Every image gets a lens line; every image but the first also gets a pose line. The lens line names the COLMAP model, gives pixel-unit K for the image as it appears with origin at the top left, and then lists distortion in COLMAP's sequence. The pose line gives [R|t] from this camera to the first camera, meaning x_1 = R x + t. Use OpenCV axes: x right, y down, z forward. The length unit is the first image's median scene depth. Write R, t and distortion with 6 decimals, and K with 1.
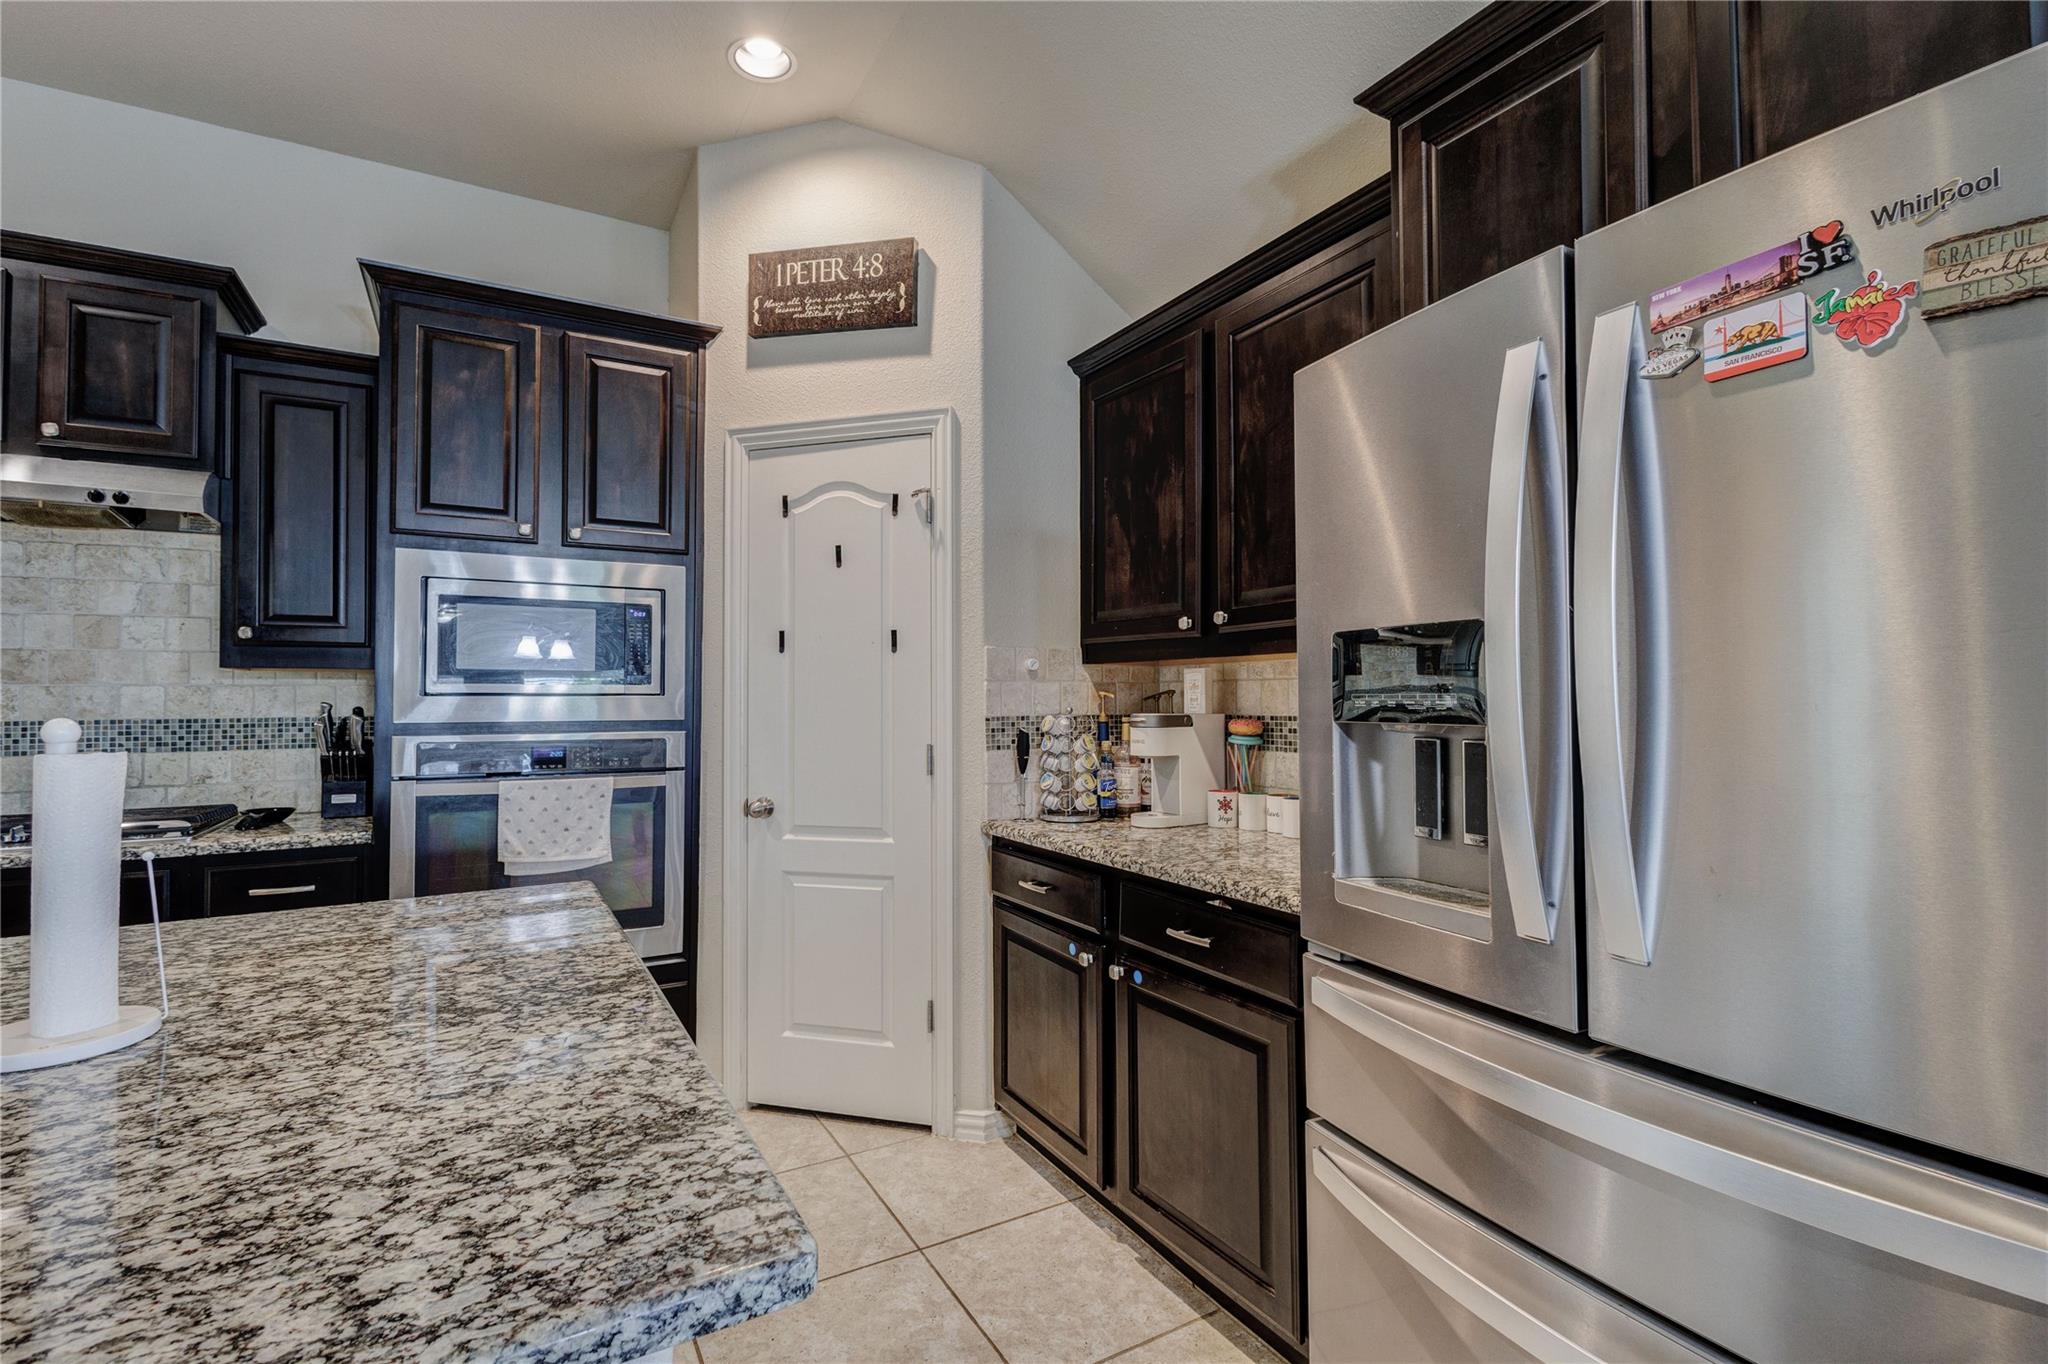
lens RADIAL K [[940.8, 0, 1022.9], [0, 940.8, 678.8], [0, 0, 1]] dist [0.005675, 0.000331]
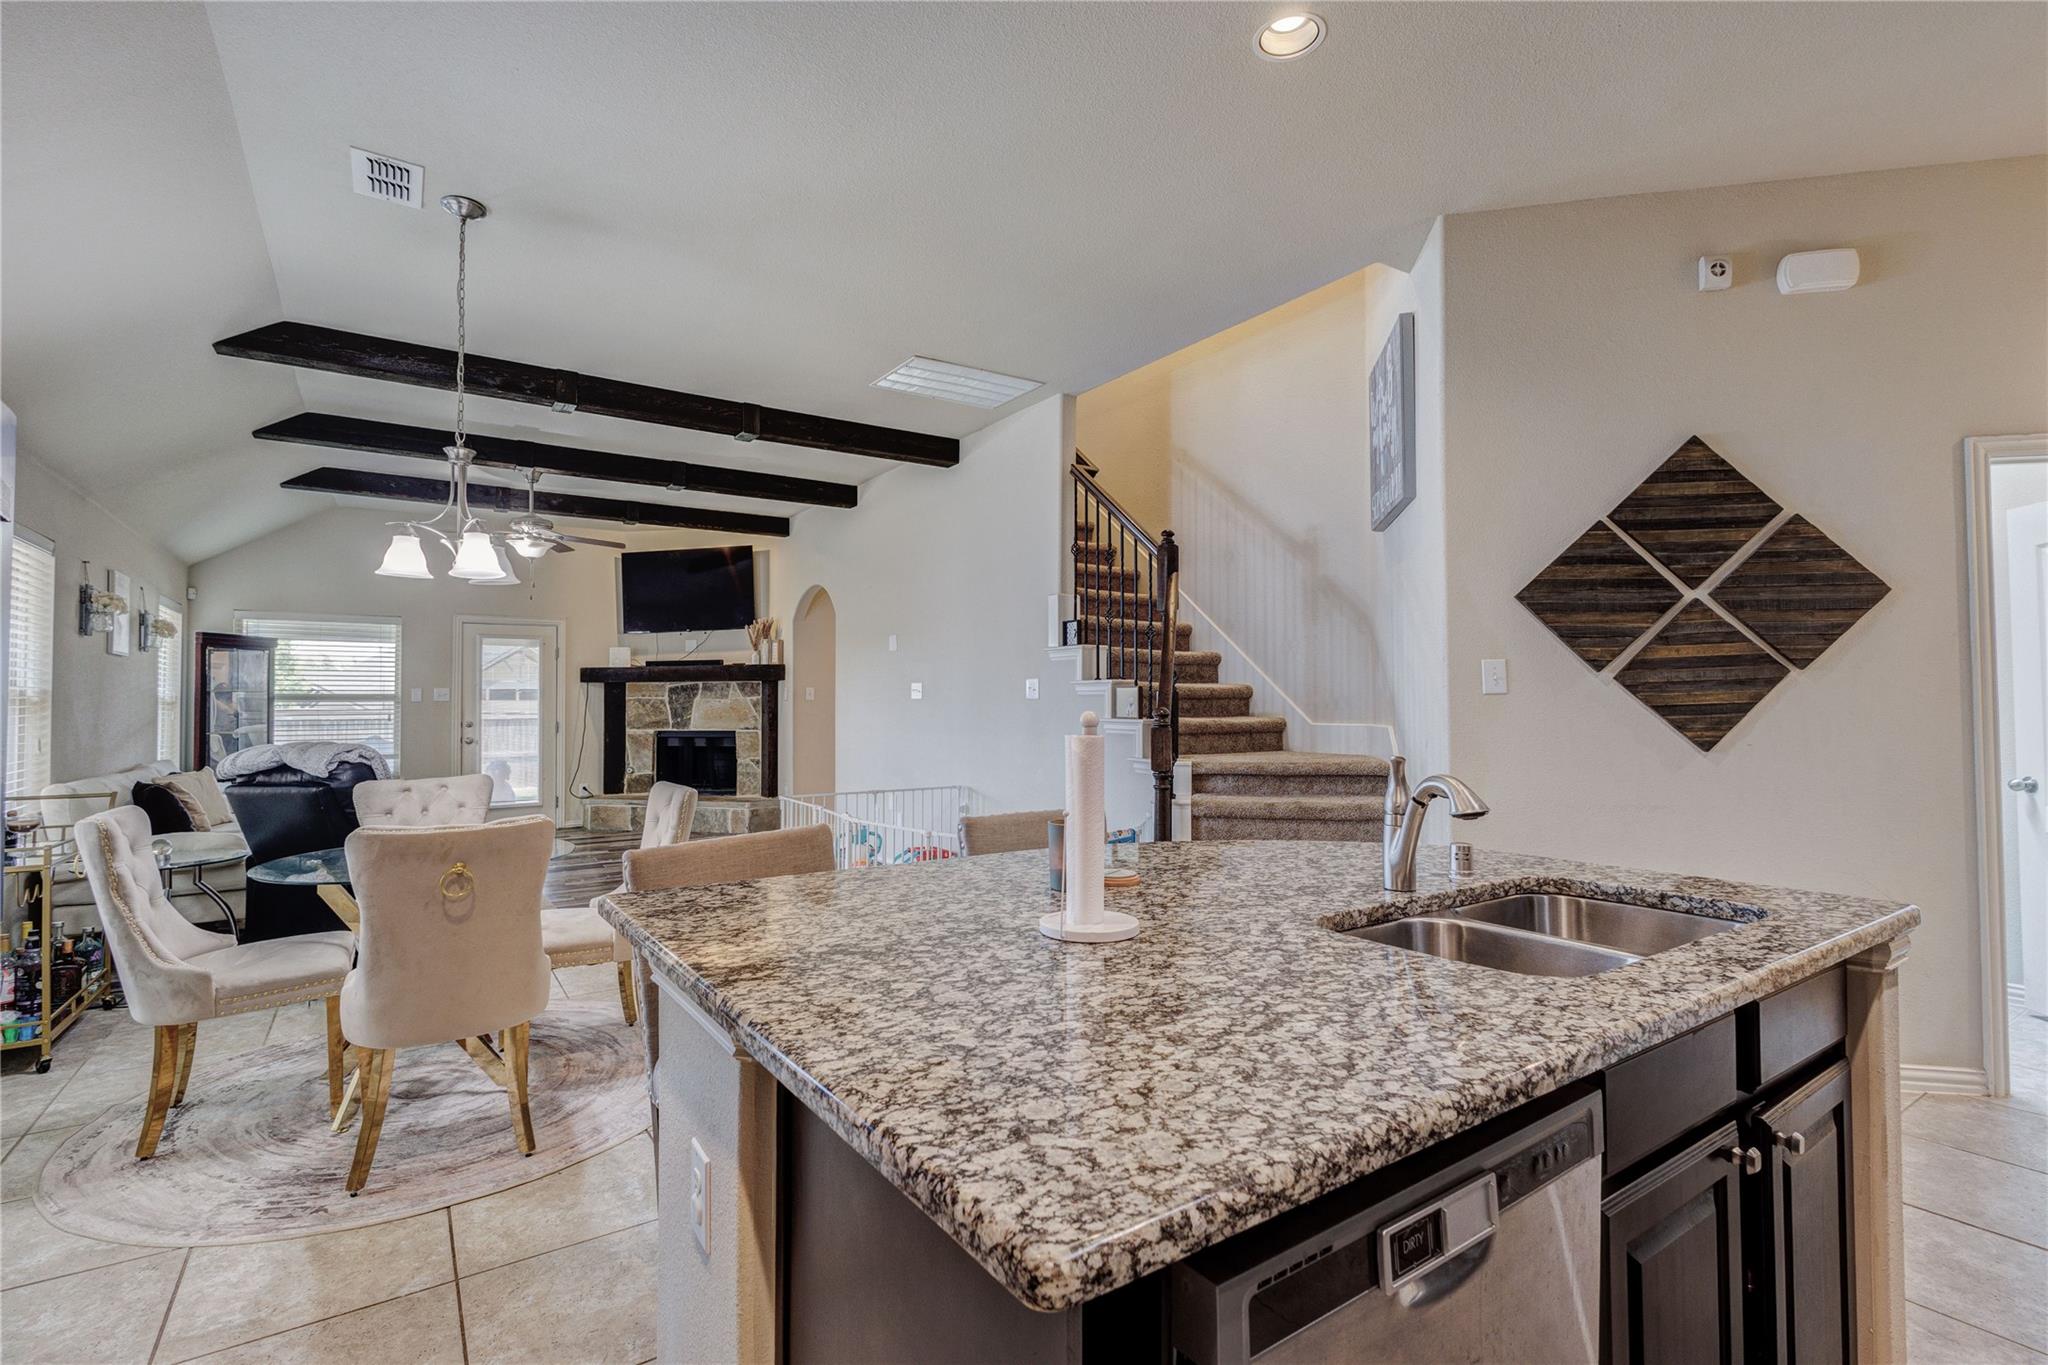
lens RADIAL K [[940.8, 0, 1022.9], [0, 940.8, 679.3], [0, 0, 1]] dist [0.005675, 0.000331]
pose [[-0.996957, 0.005430, -0.077765, -0.281975], [0.009025, 0.998903, -0.045958, 0.020930], [0.077431, -0.046520, -0.995912, 0.875682]]
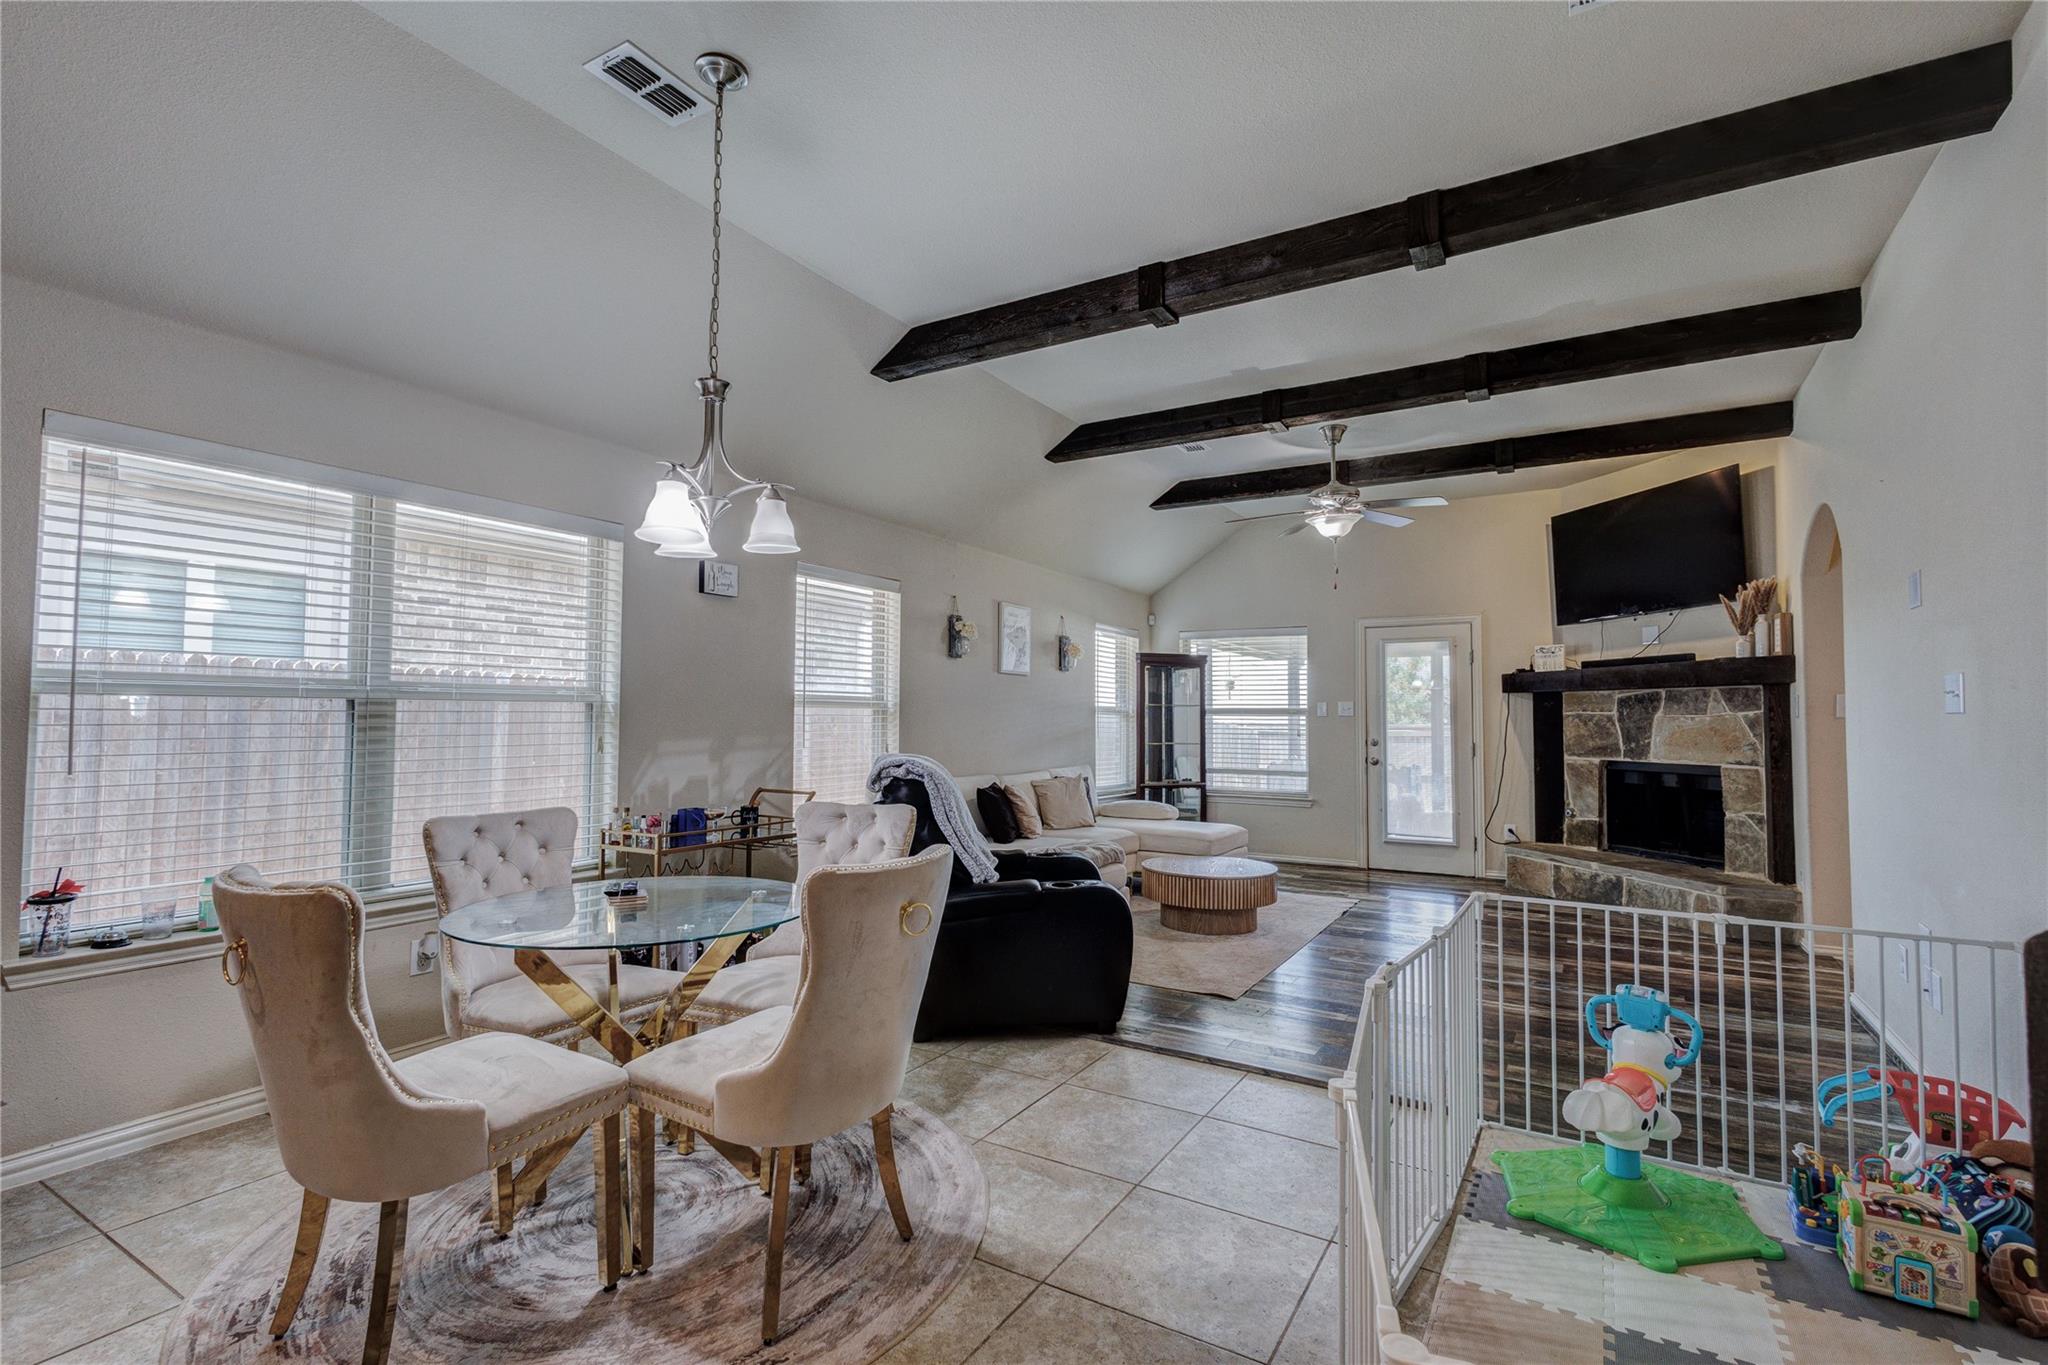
lens RADIAL K [[940.8, 0, 1022.9], [0, 940.8, 679.3], [0, 0, 1]] dist [0.005675, 0.000331]
pose [[-0.490940, 0.036589, 0.870425, -0.601928], [-0.024242, 0.998157, -0.055631, 0.001907], [-0.870856, -0.048413, -0.489148, -0.200733]]
